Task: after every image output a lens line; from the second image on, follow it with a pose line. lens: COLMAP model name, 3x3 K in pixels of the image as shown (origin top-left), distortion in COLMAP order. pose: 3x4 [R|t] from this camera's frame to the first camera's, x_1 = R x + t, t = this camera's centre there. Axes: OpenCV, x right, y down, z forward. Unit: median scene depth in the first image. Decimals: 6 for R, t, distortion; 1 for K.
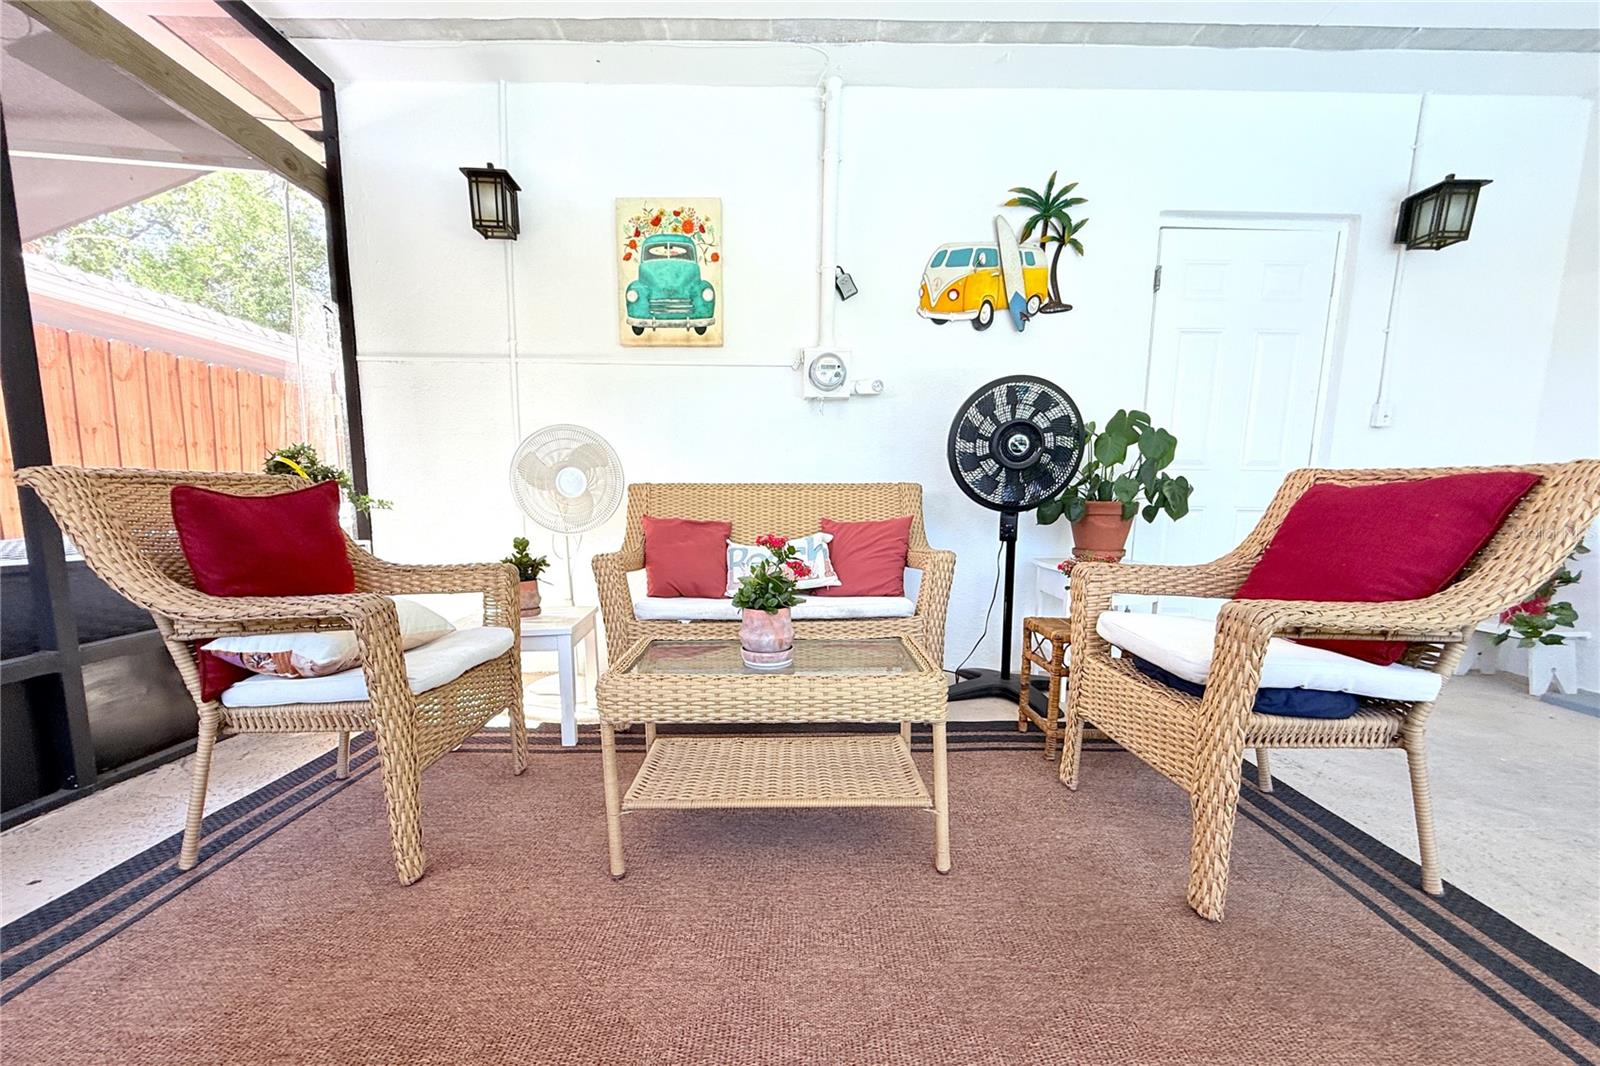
lens RADIAL K [[638.1, 0, 799.2], [0, 638.1, 539.9], [0, 0, 1]] dist [-0.000036, -0.000174]
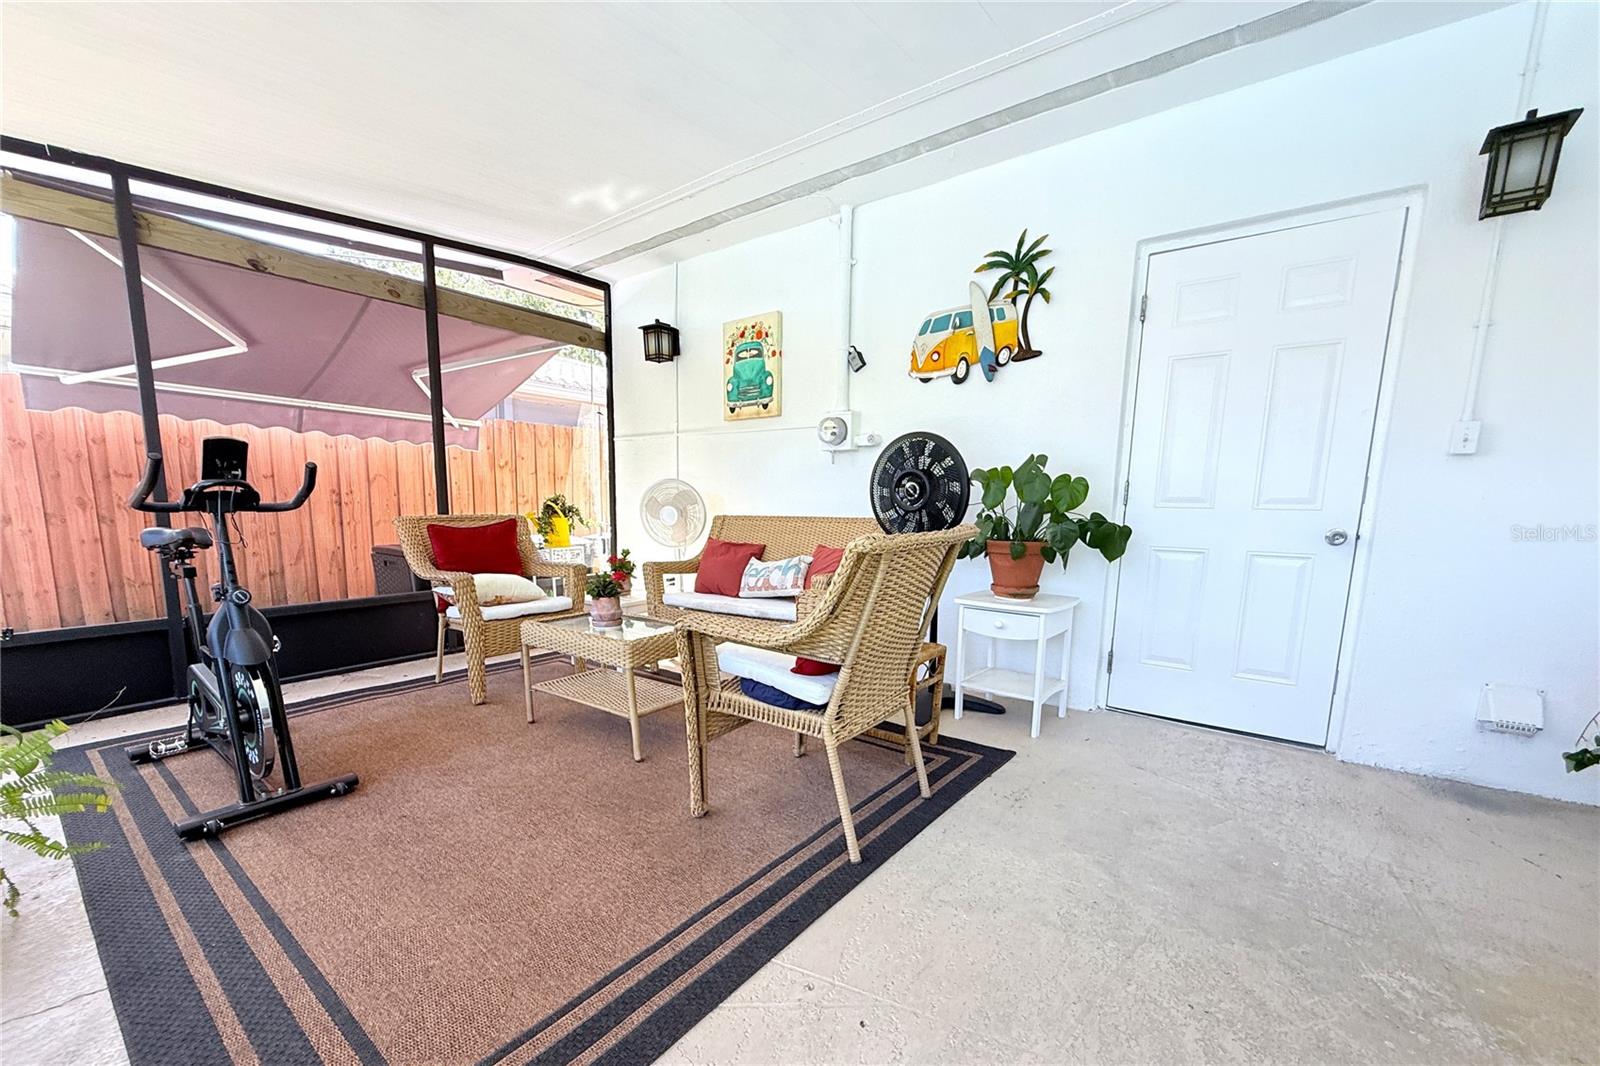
lens RADIAL K [[638.1, 0, 806.8], [0, 638.1, 528.8], [0, 0, 1]] dist [-0.000036, -0.000174]
pose [[0.800706, 0.029243, -0.598343, 0.763323], [-0.045820, 0.998872, -0.012498, -0.046229], [0.597302, 0.037423, 0.801143, -0.057537]]
